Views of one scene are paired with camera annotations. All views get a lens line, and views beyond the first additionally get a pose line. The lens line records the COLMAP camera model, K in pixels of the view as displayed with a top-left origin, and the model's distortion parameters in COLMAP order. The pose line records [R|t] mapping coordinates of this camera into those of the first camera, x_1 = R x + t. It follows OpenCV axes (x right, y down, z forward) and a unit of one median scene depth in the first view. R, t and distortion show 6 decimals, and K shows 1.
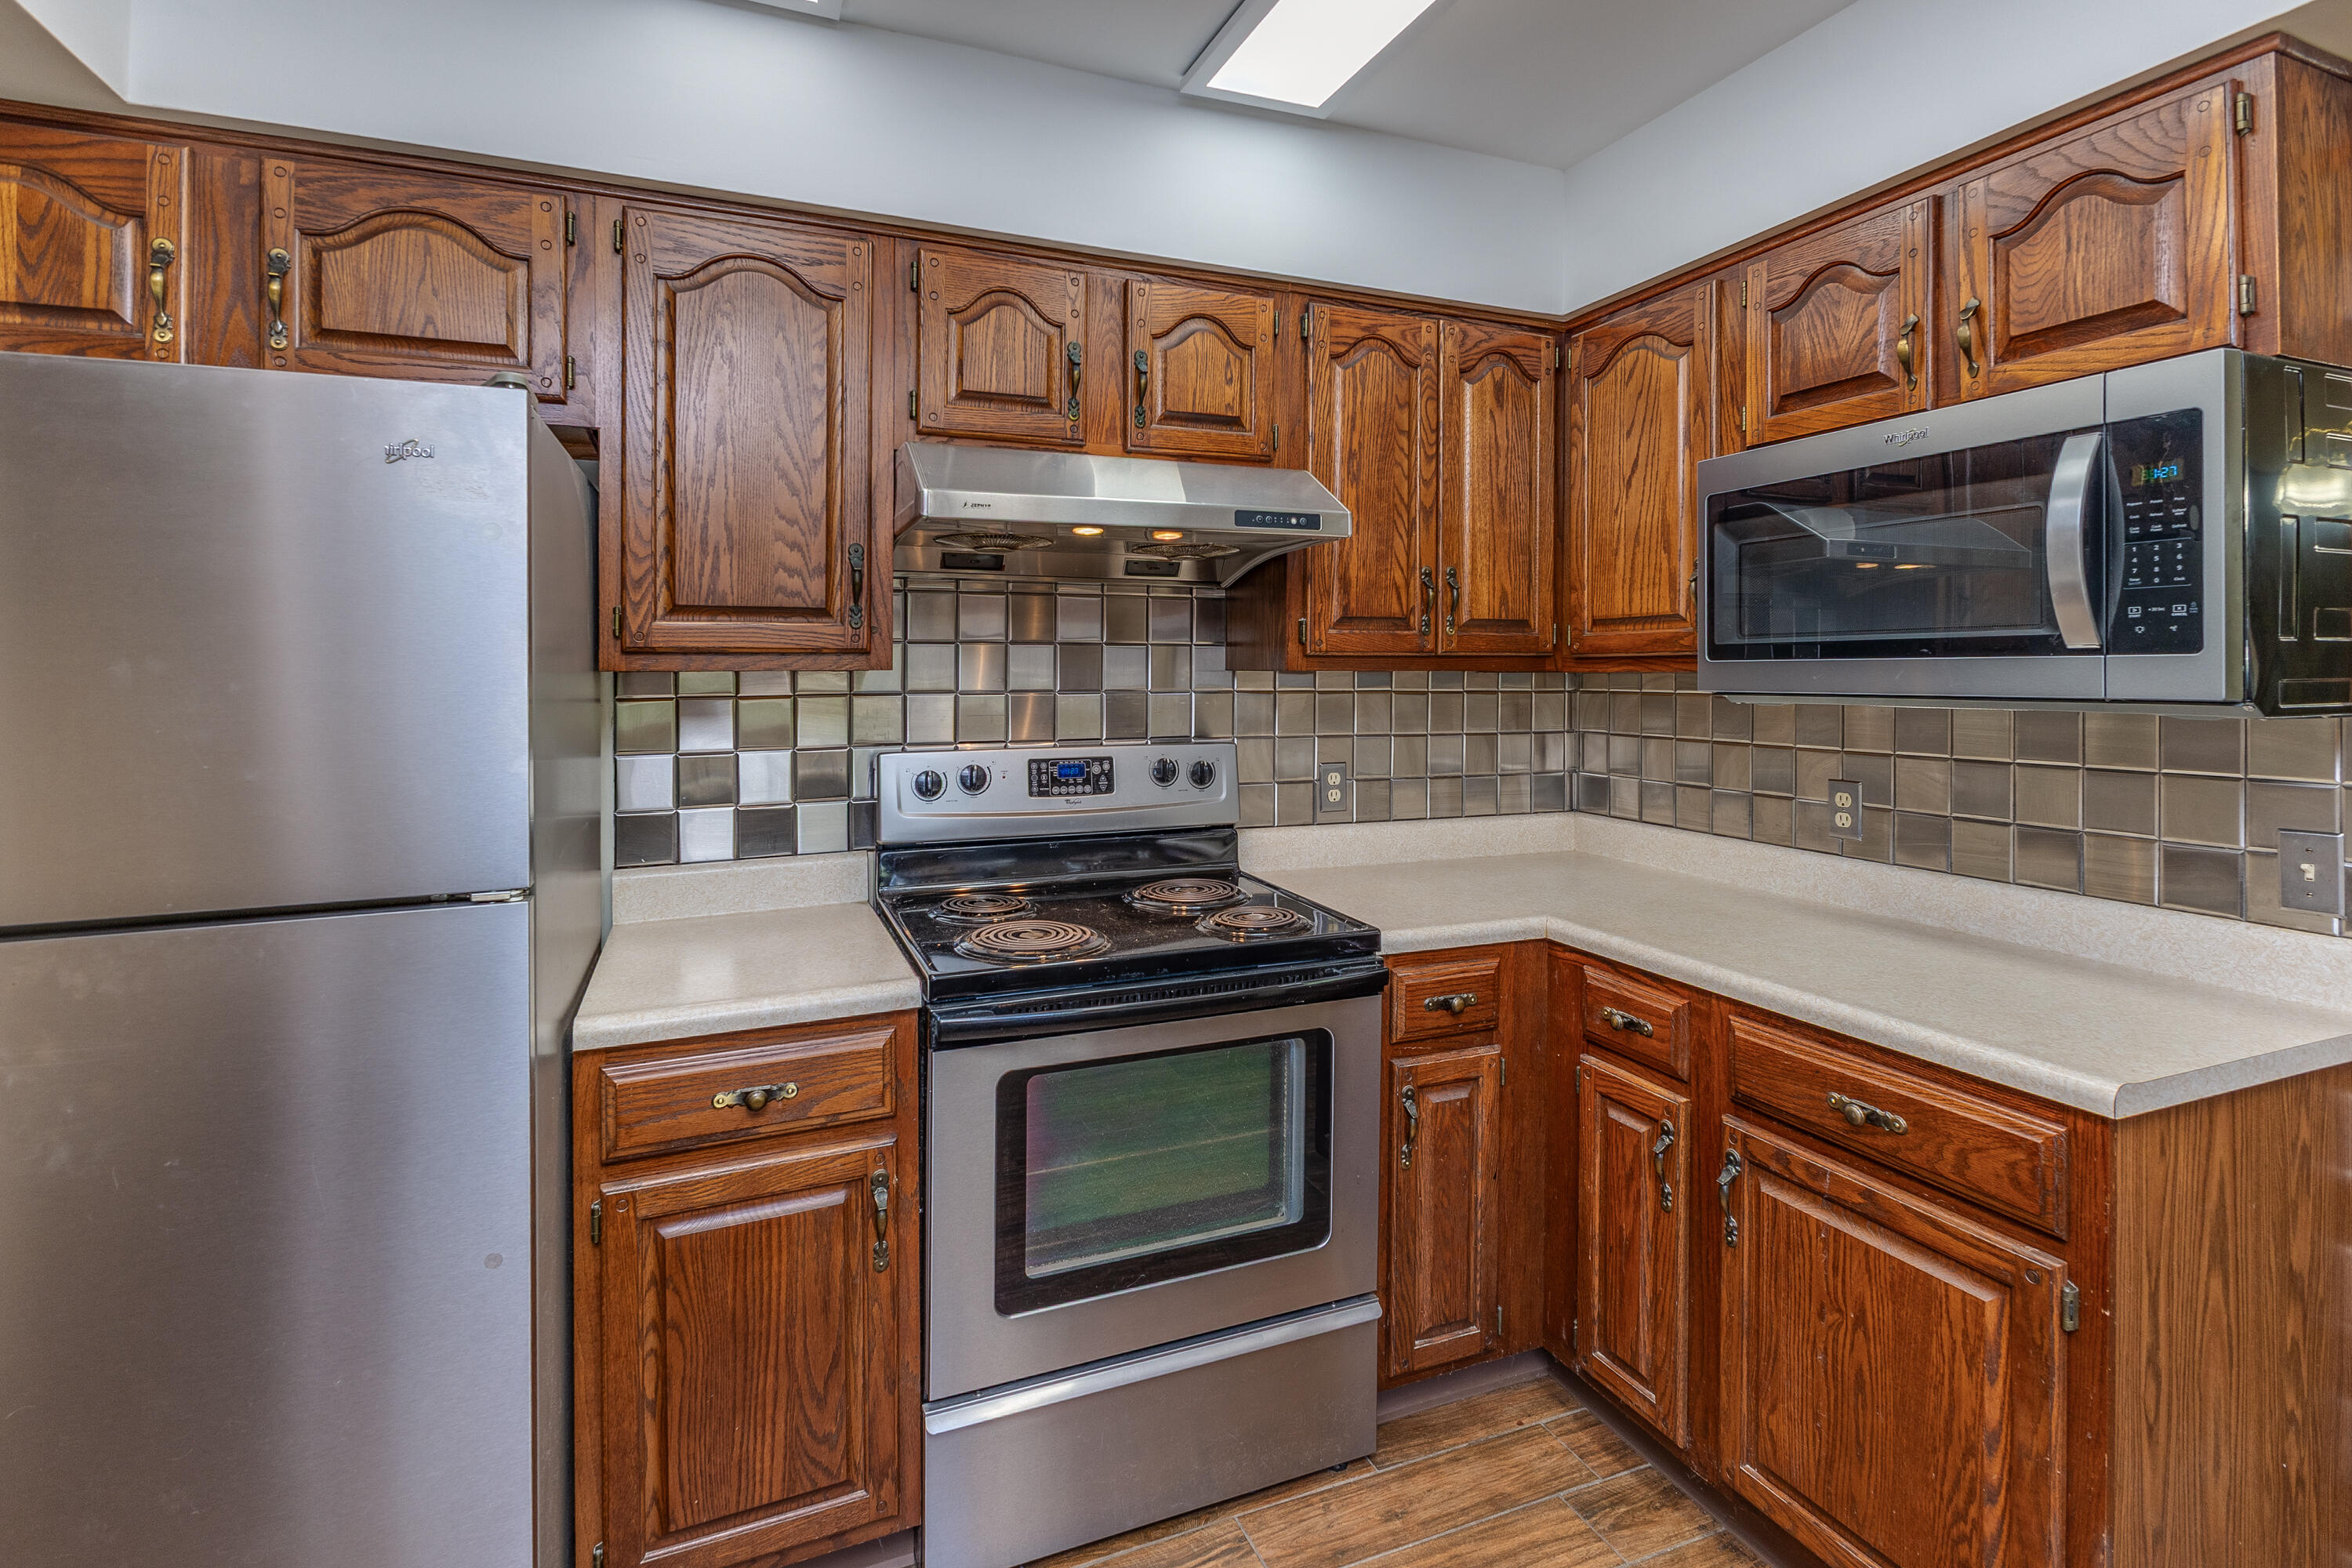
lens RADIAL K [[1126.7, 0, 1181.3], [0, 1126.7, 668.3], [0, 0, 1]] dist [0.011192, 0.000192]
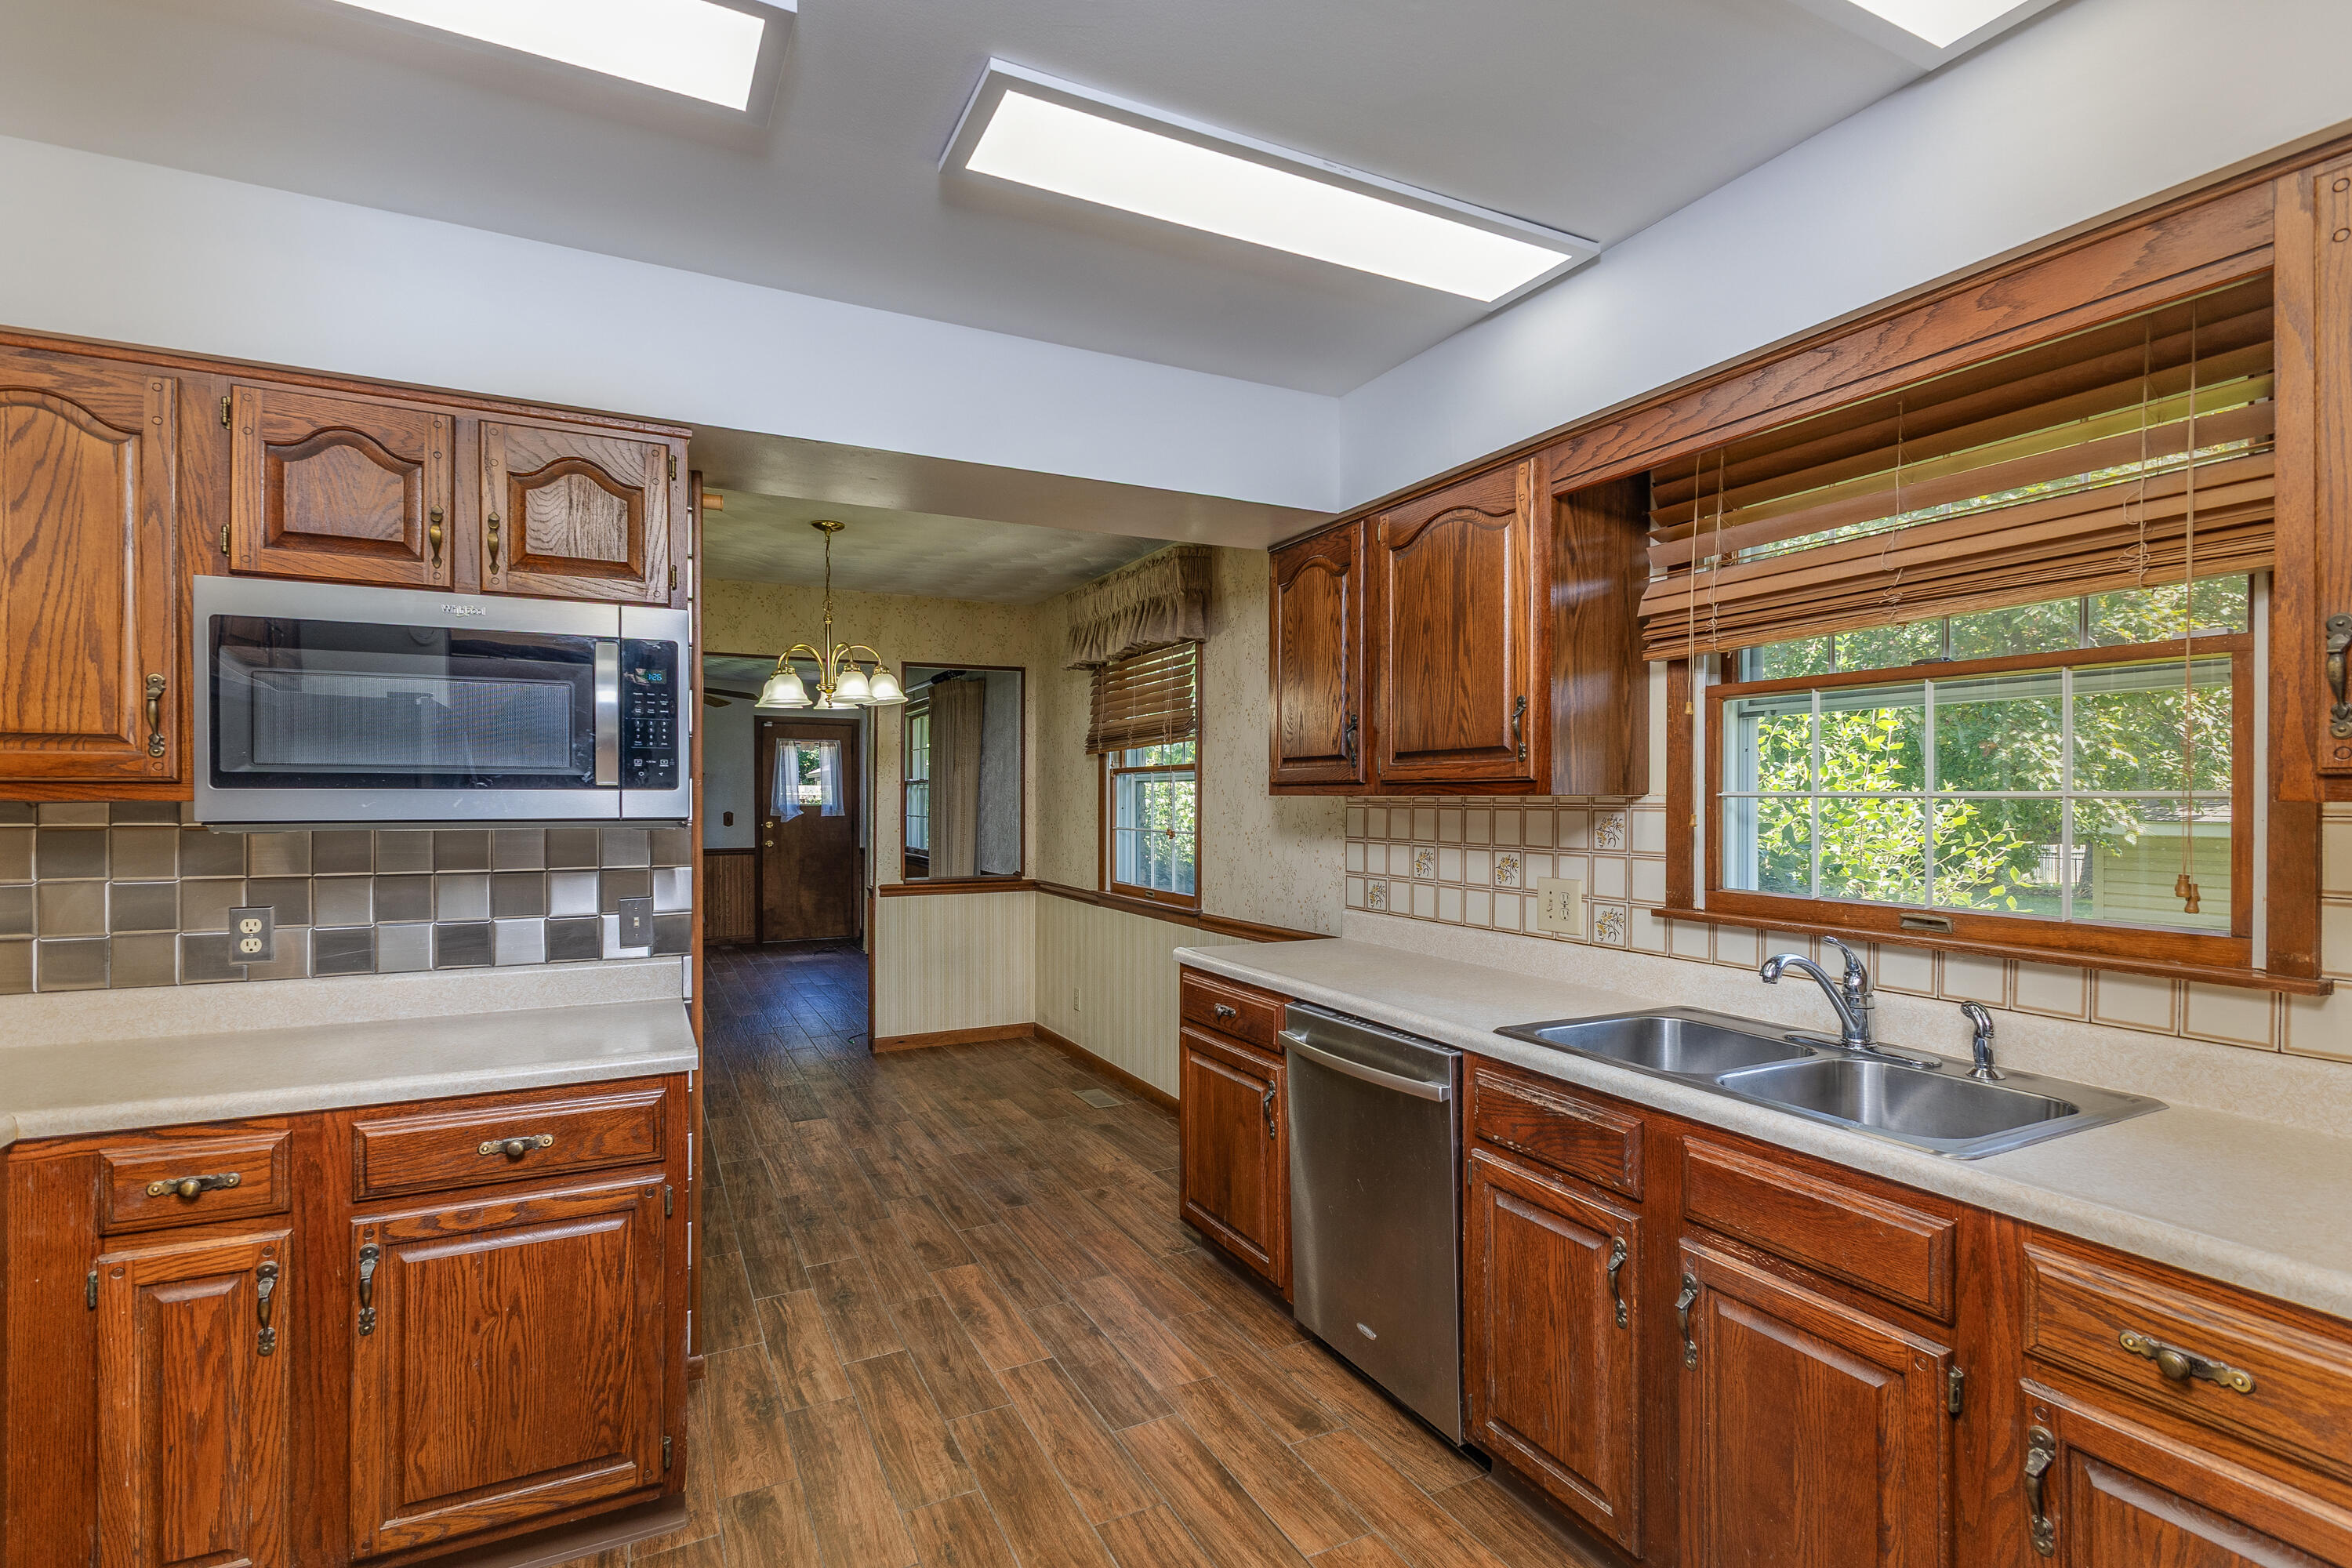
lens RADIAL K [[1126.7, 0, 1177.0], [0, 1126.7, 798.4], [0, 0, 1]] dist [0.011192, 0.000192]
pose [[-0.077452, 0.007735, 0.996966, -0.501974], [-0.001725, 0.999967, -0.007892, 0.007062], [-0.996995, -0.002331, -0.077436, 0.245415]]
